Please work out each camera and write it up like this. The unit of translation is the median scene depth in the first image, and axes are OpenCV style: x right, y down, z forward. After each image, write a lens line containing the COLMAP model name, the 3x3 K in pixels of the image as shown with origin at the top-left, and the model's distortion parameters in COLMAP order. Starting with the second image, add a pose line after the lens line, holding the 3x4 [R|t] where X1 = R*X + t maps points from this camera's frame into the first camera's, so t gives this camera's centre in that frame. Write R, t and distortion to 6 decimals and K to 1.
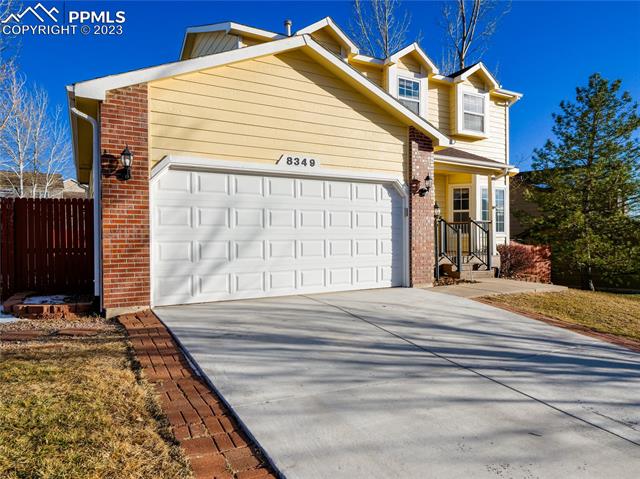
lens RADIAL K [[407.2, 0, 319.6], [0, 407.2, 240.1], [0, 0, 1]] dist [0.000479, -0.000502]
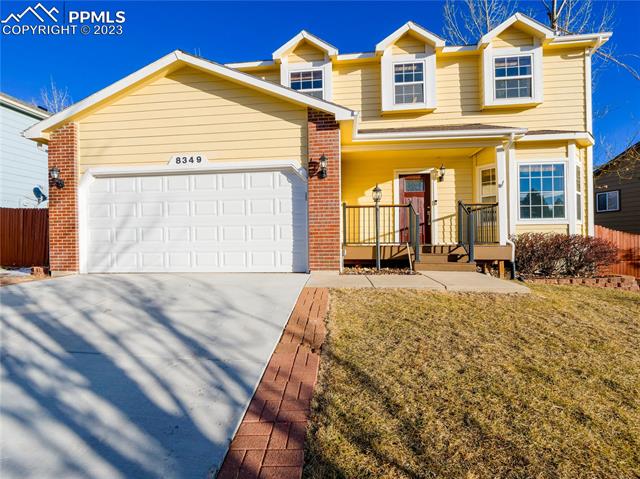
lens RADIAL K [[301.4, 0, 319.9], [0, 301.4, 240.7], [0, 0, 1]] dist [-0.001742, 0.000457]
pose [[0.822485, -0.005011, -0.568765, 0.663186], [0.005165, 0.999986, -0.001340, 0.039157], [0.568764, -0.001835, 0.822499, 0.432407]]
